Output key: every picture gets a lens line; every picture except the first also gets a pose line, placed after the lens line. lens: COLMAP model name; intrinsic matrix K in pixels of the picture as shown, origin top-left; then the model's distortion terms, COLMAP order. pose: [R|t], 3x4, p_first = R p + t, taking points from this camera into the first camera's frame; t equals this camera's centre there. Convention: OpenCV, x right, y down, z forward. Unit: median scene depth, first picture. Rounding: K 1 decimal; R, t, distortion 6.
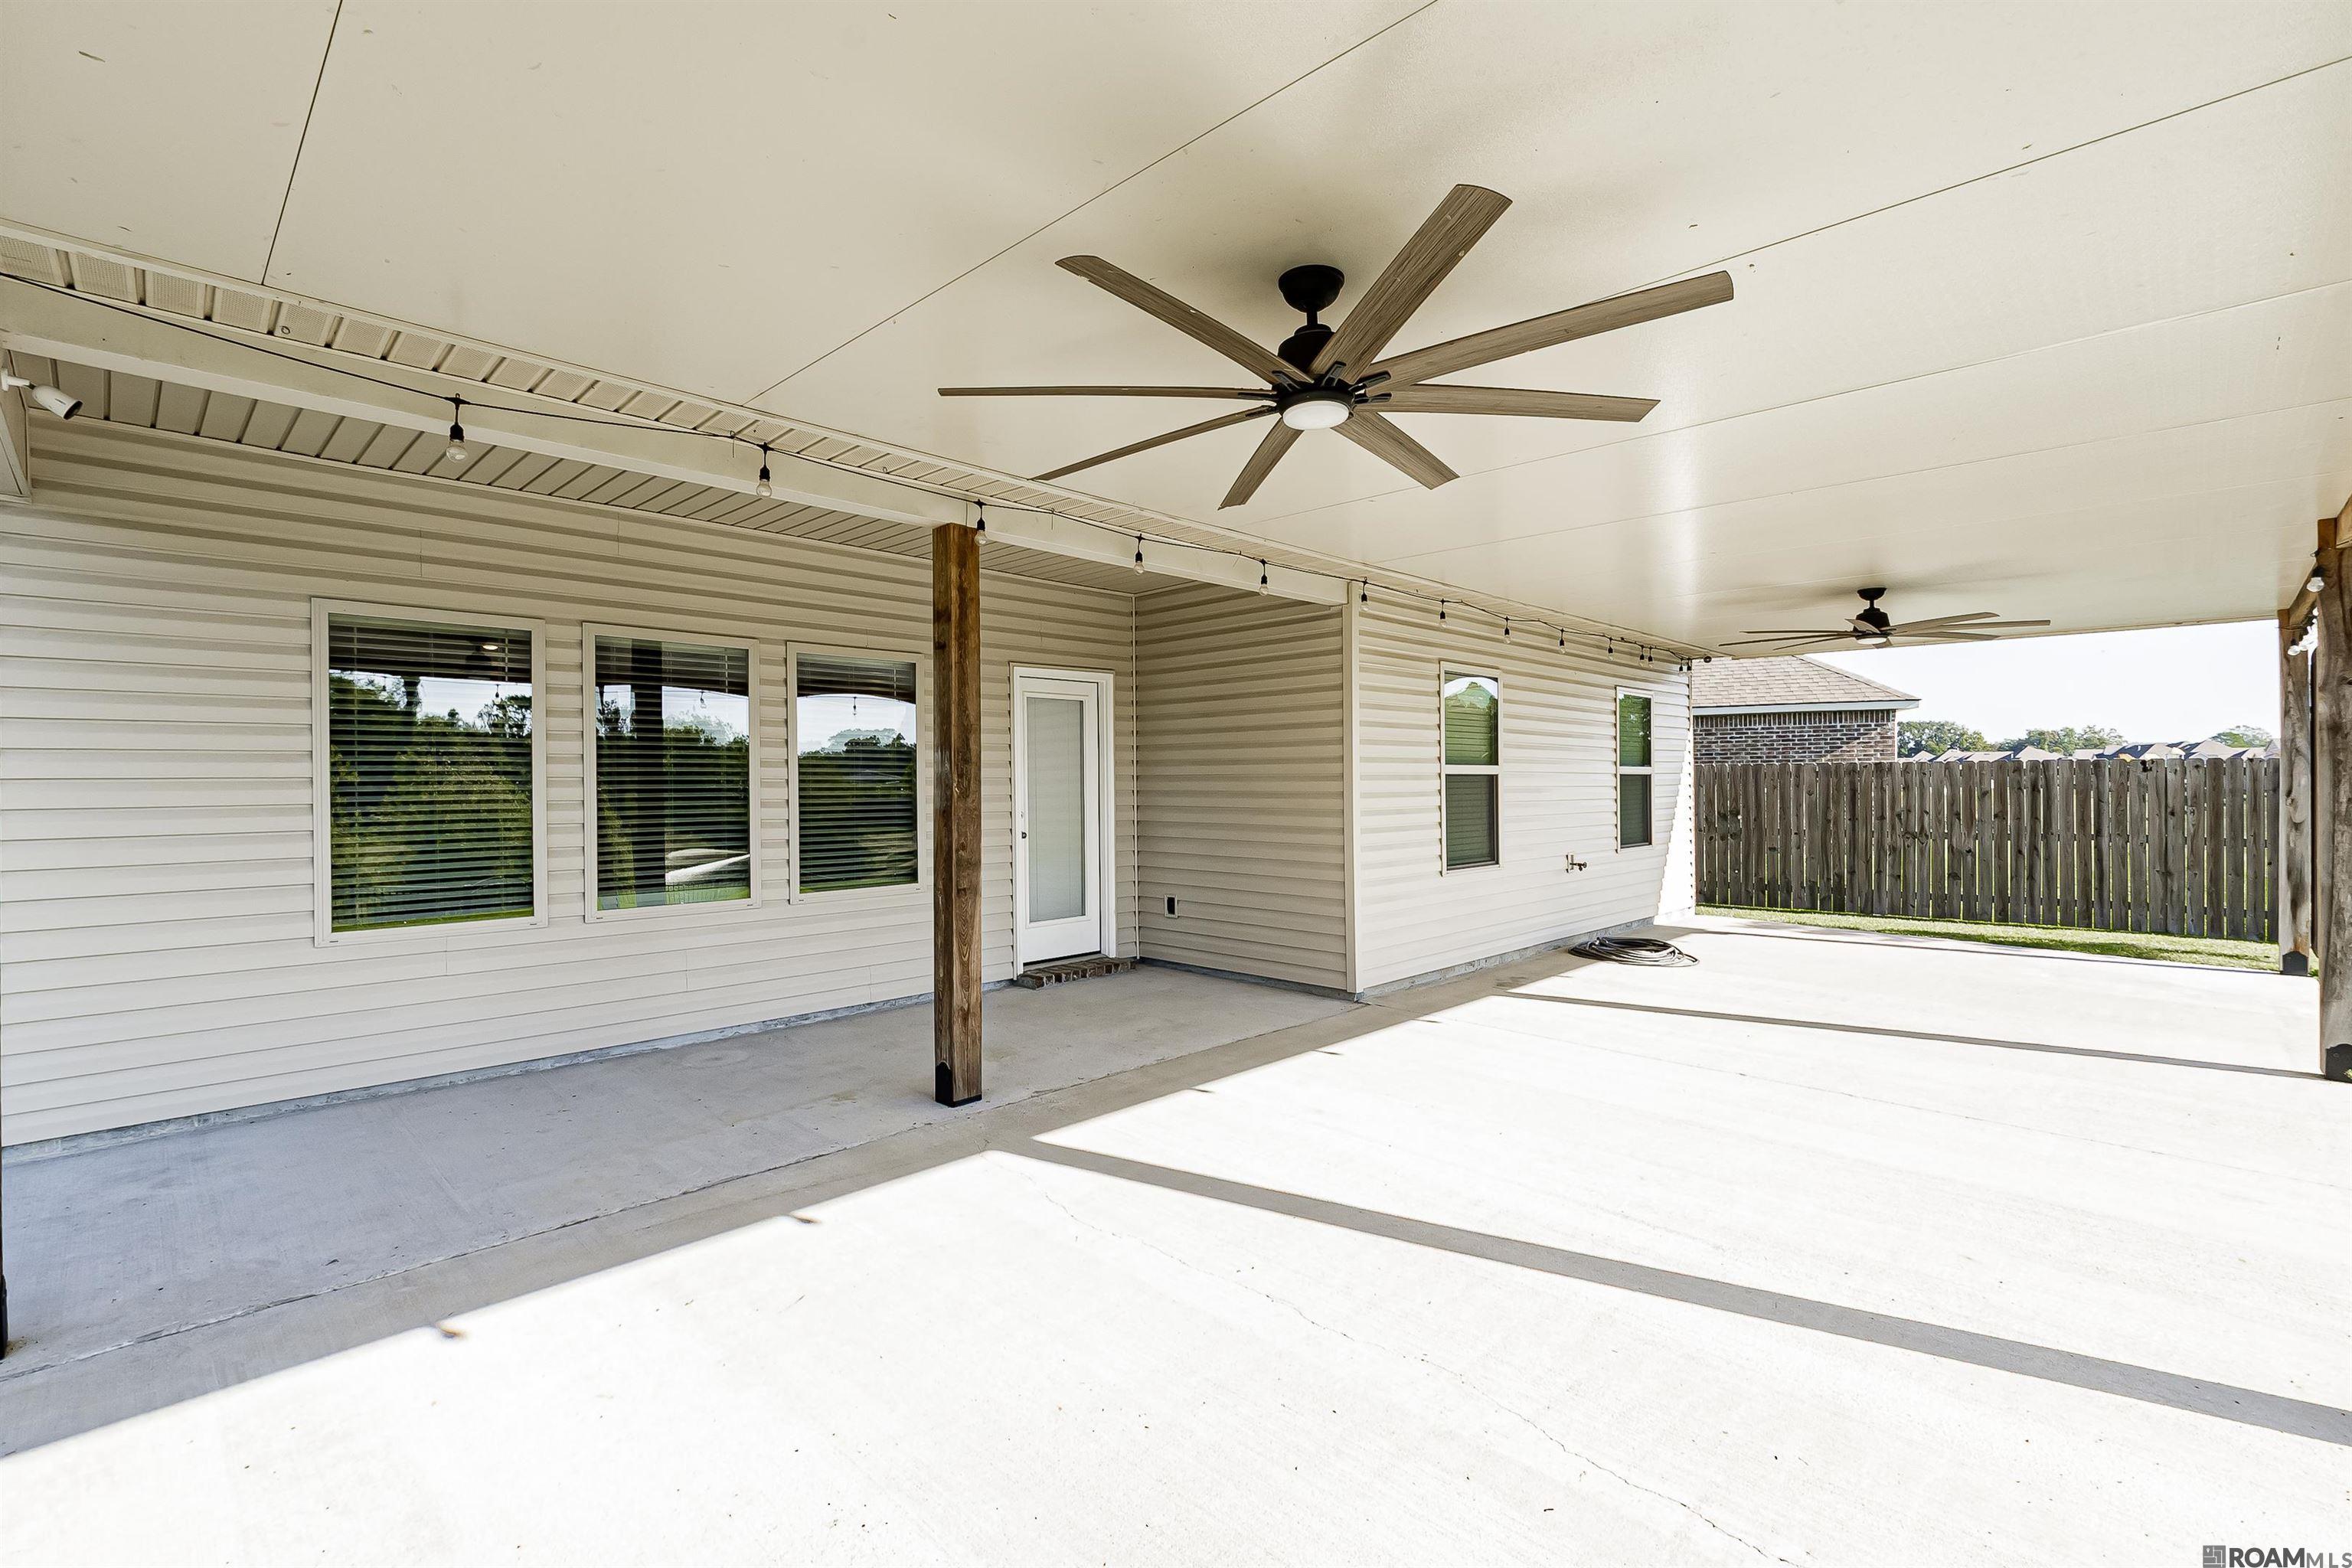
lens RADIAL K [[1037.5, 0, 1176.0], [0, 1037.5, 784.0], [0, 0, 1]] dist [-0.004650, 0.000225]
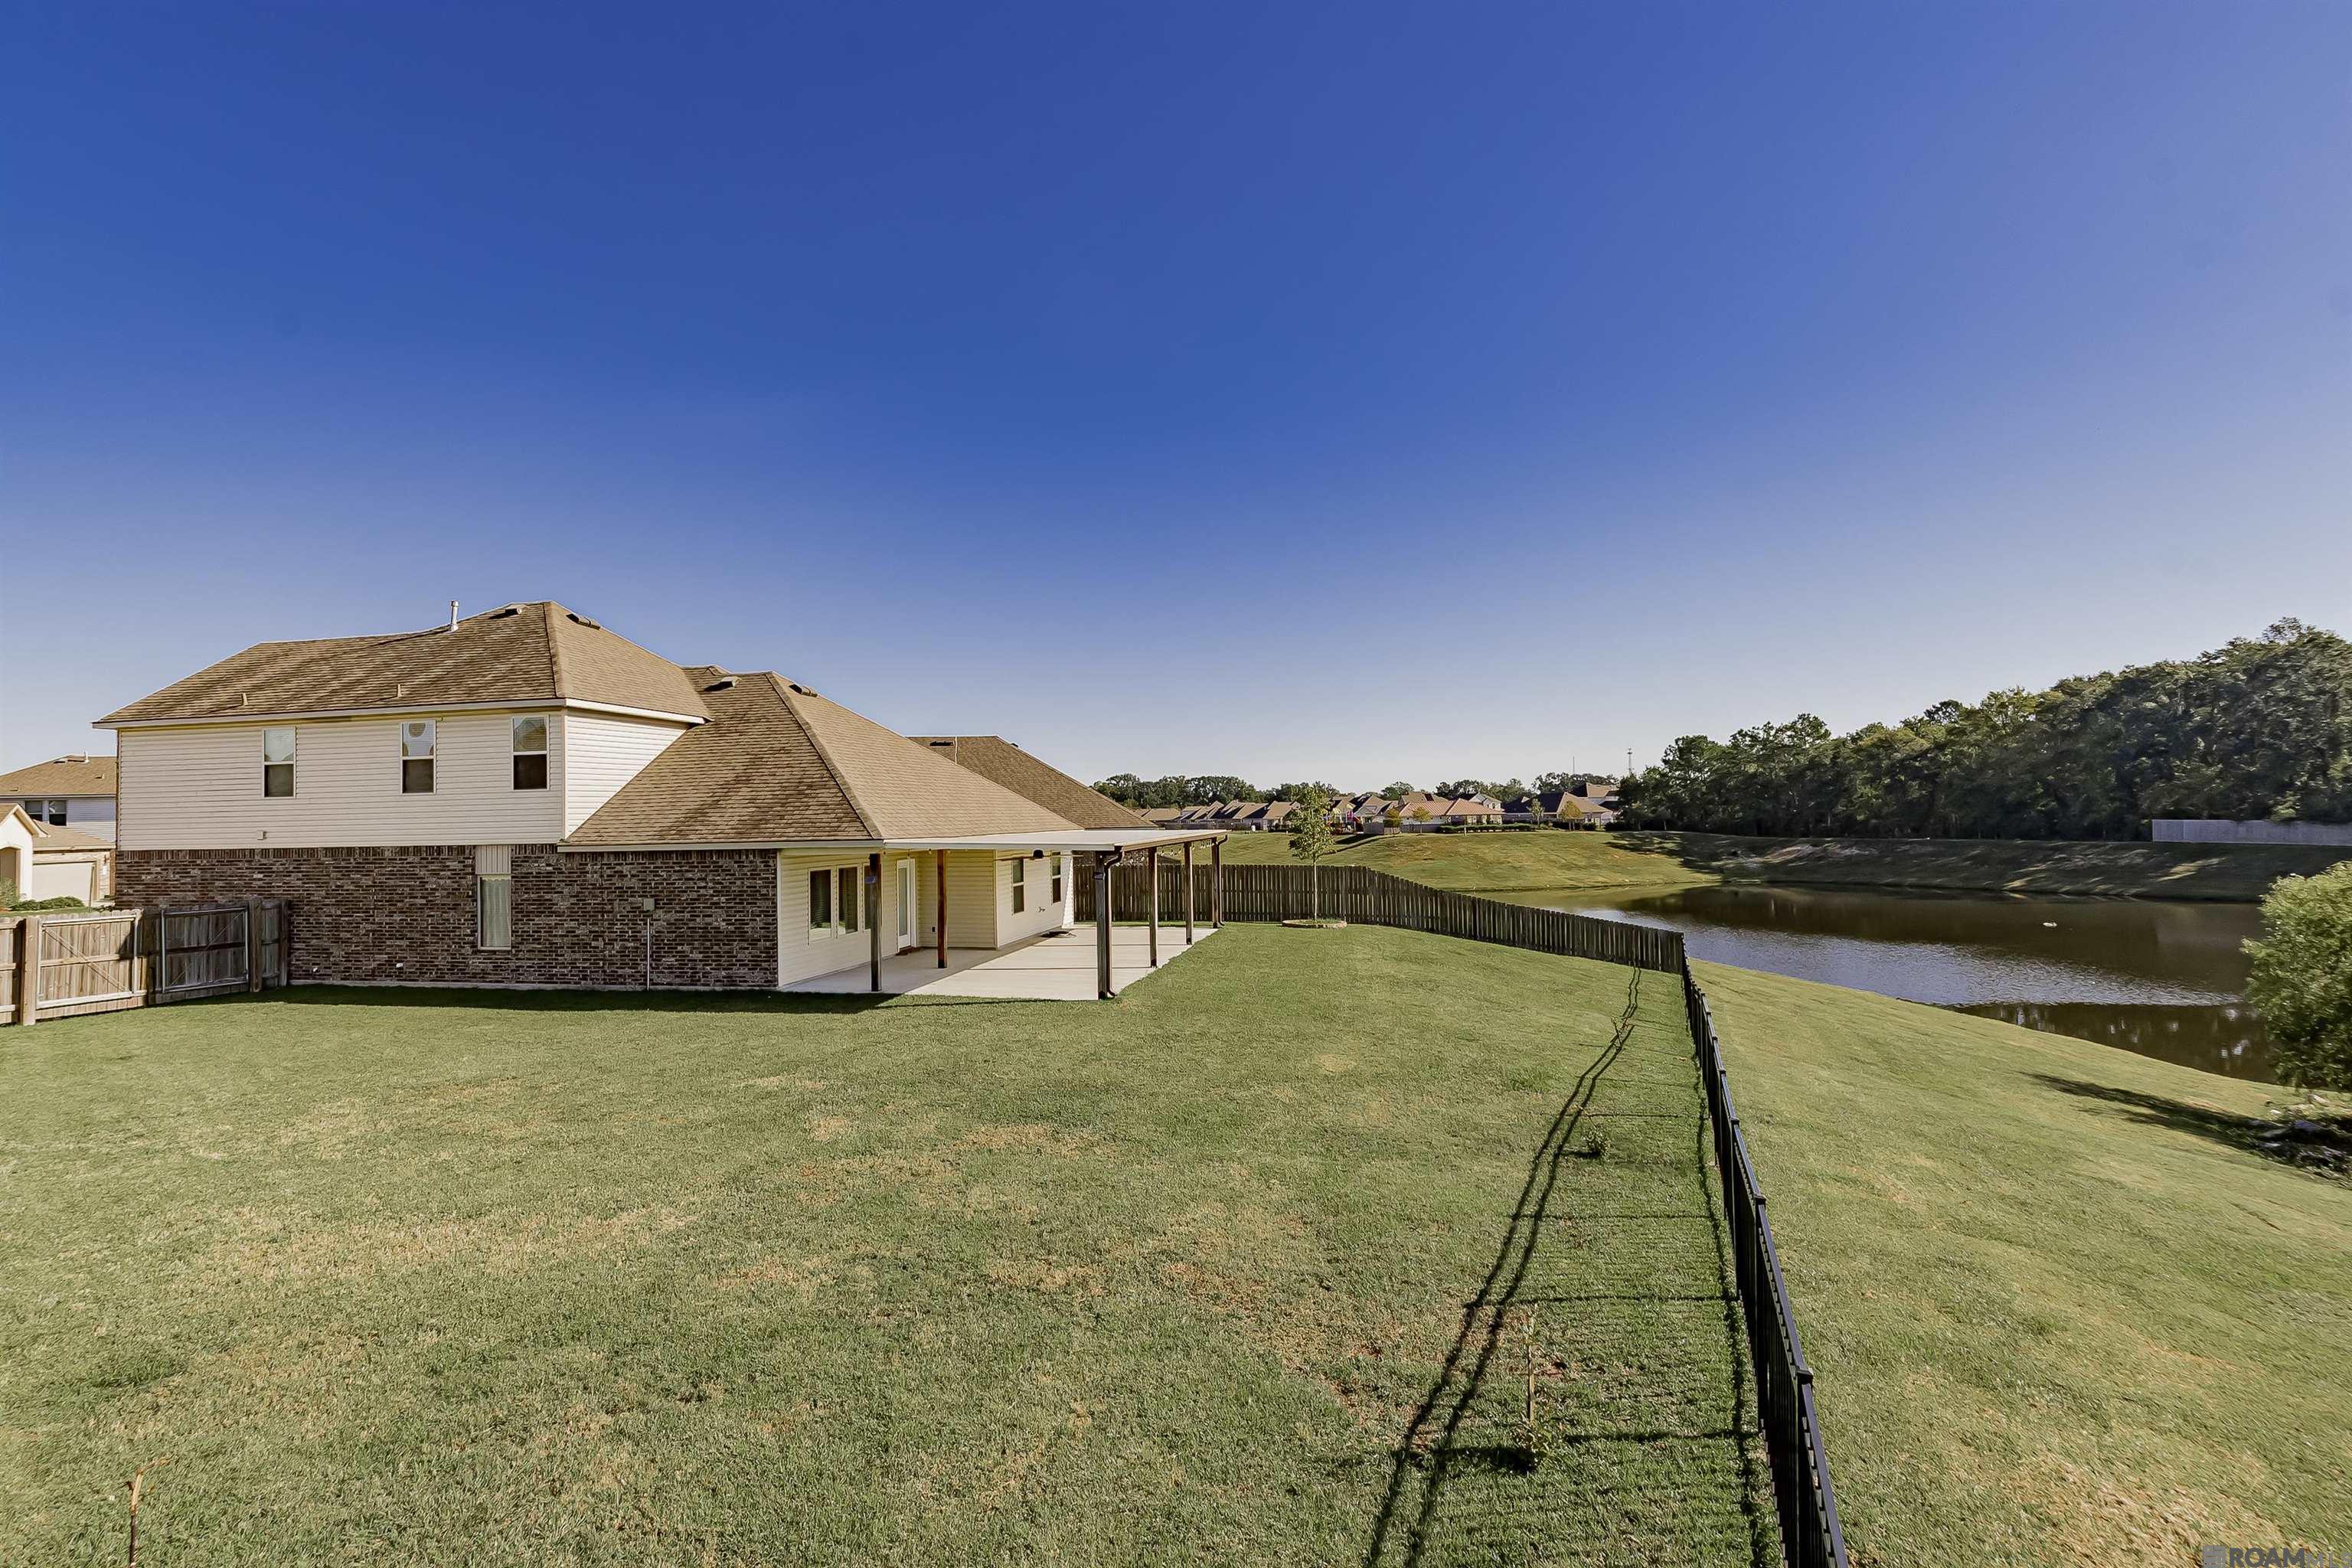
lens RADIAL K [[1037.5, 0, 1176.0], [0, 1037.5, 784.0], [0, 0, 1]] dist [-0.004650, 0.000225]
pose [[0.839761, 0.008613, 0.542888, -0.931679], [0.010874, 0.999407, -0.032677, -0.186138], [-0.542847, 0.033344, 0.839169, -1.782160]]
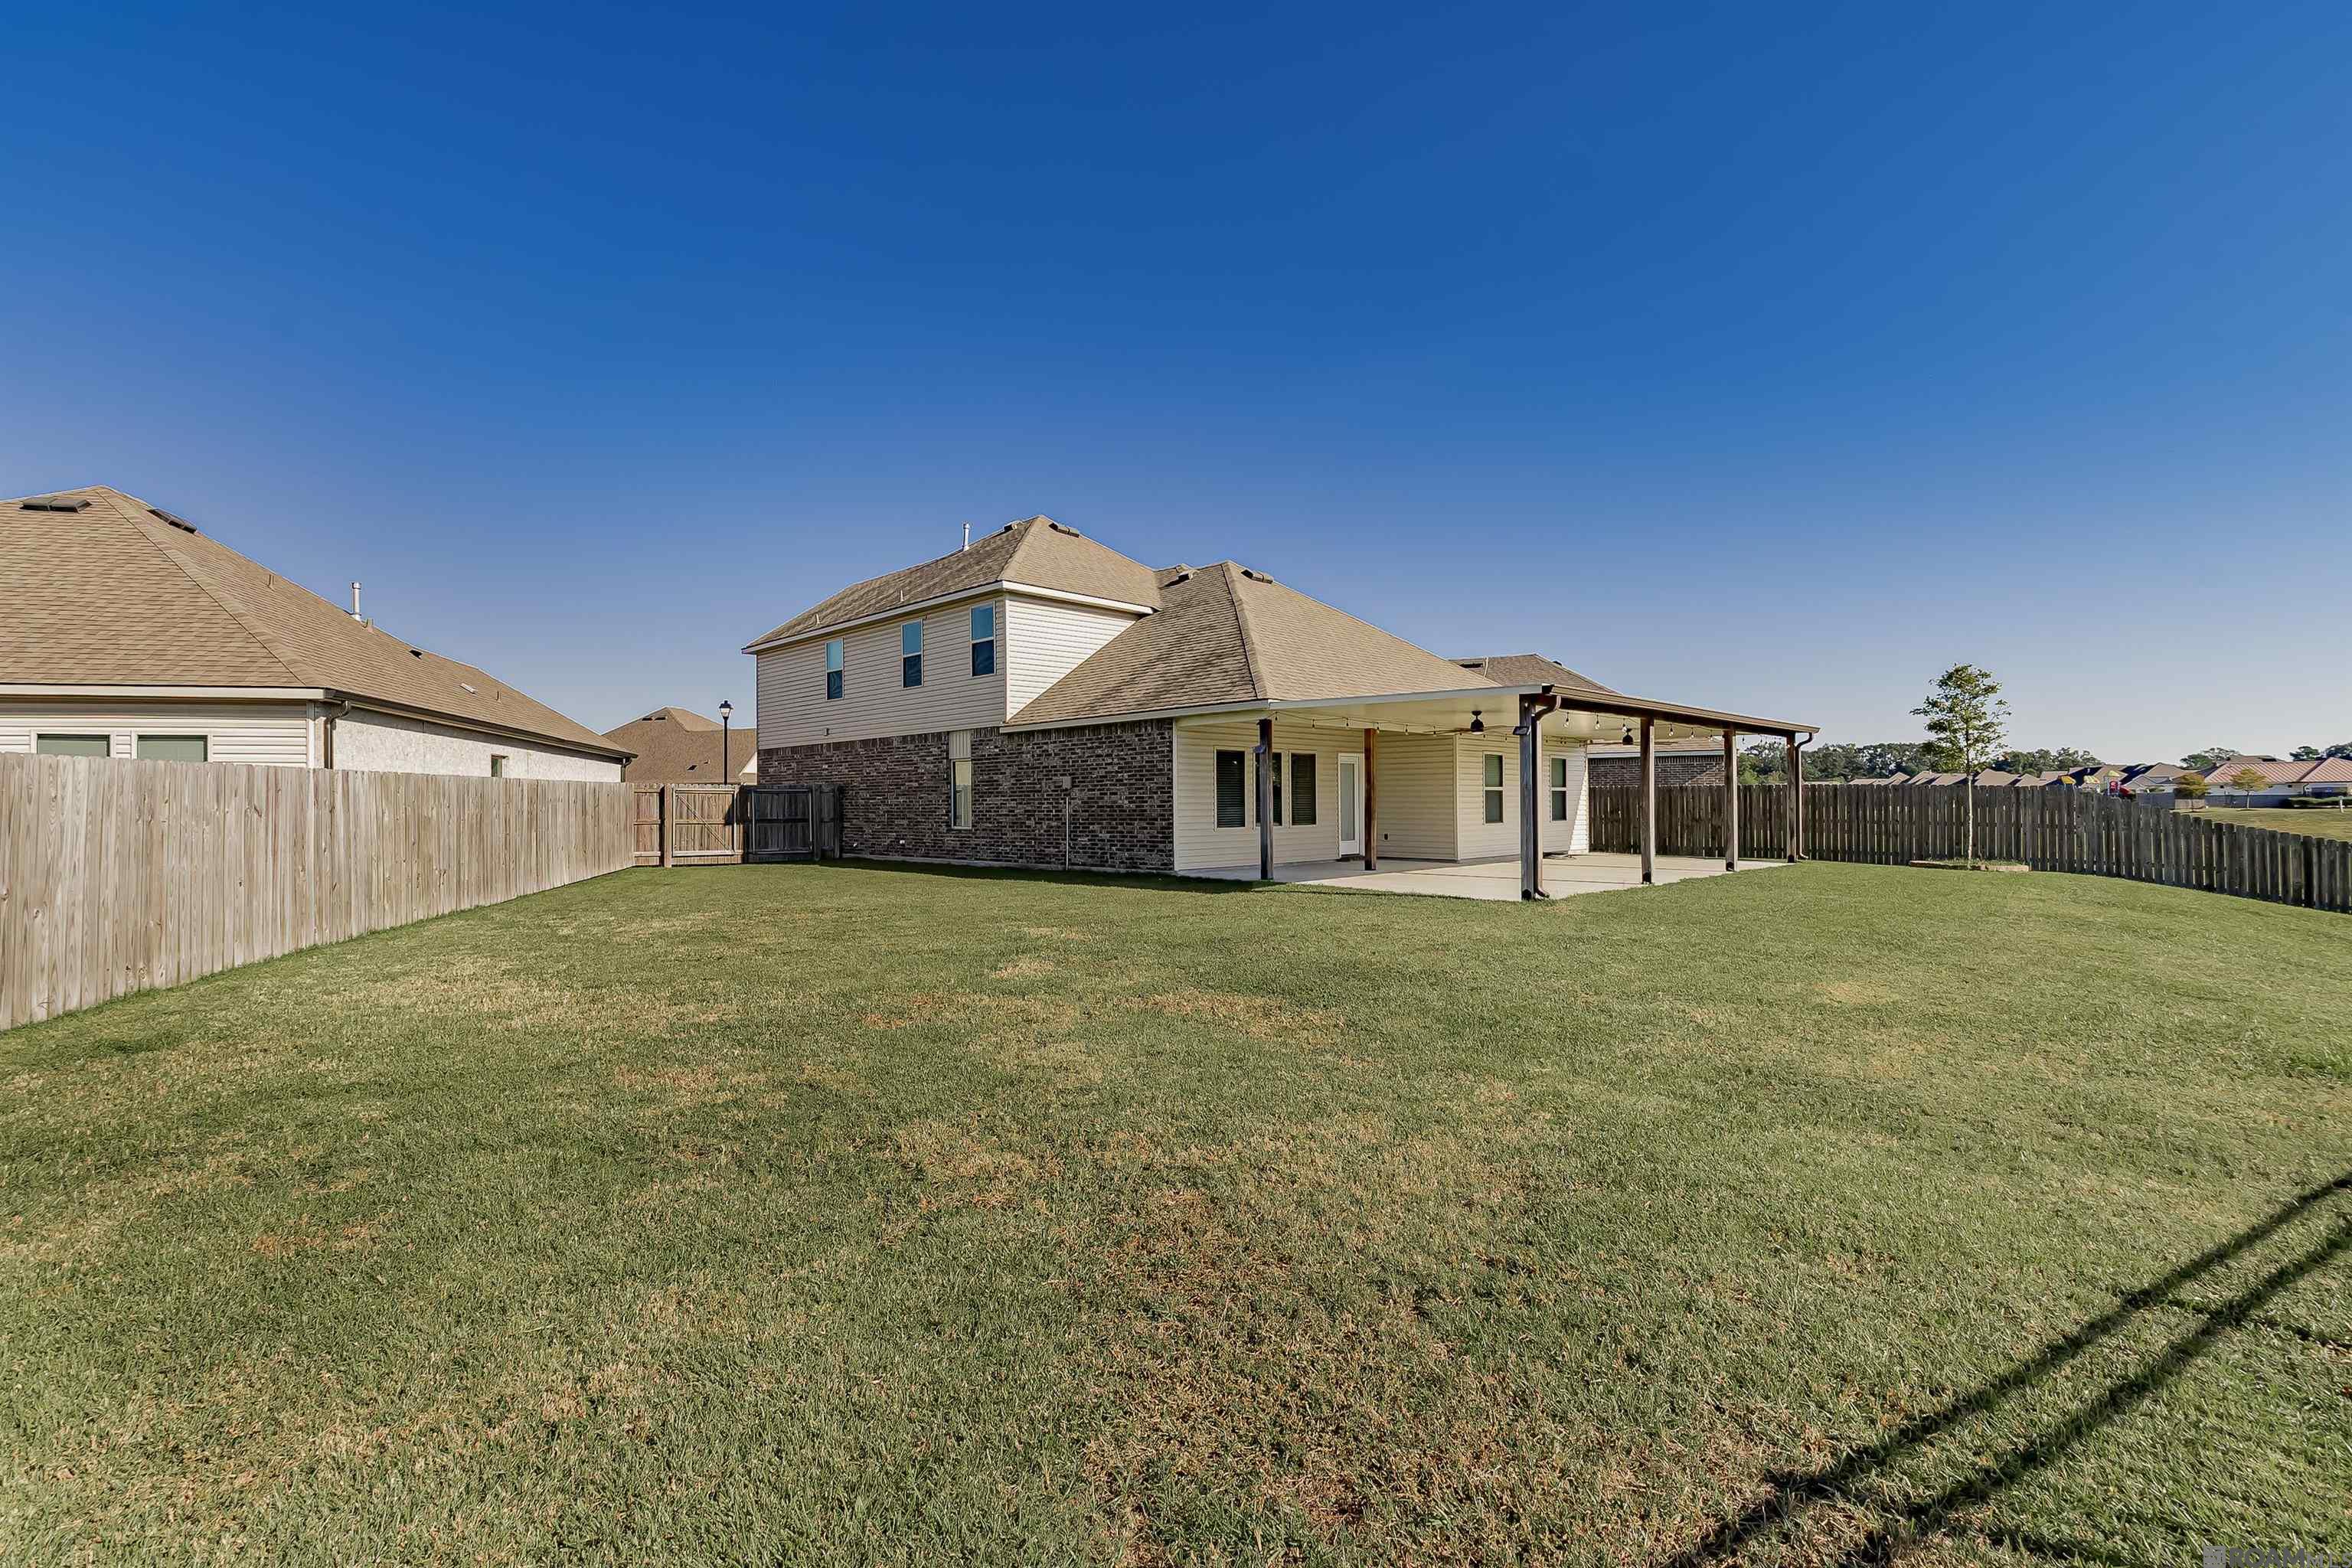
lens RADIAL K [[1037.5, 0, 1176.0], [0, 1037.5, 784.0], [0, 0, 1]] dist [-0.004650, 0.000225]
pose [[0.999977, -0.002050, -0.006390, -0.454829], [0.001917, 0.999782, -0.020776, 0.024659], [0.006432, 0.020763, 0.999764, -1.481462]]
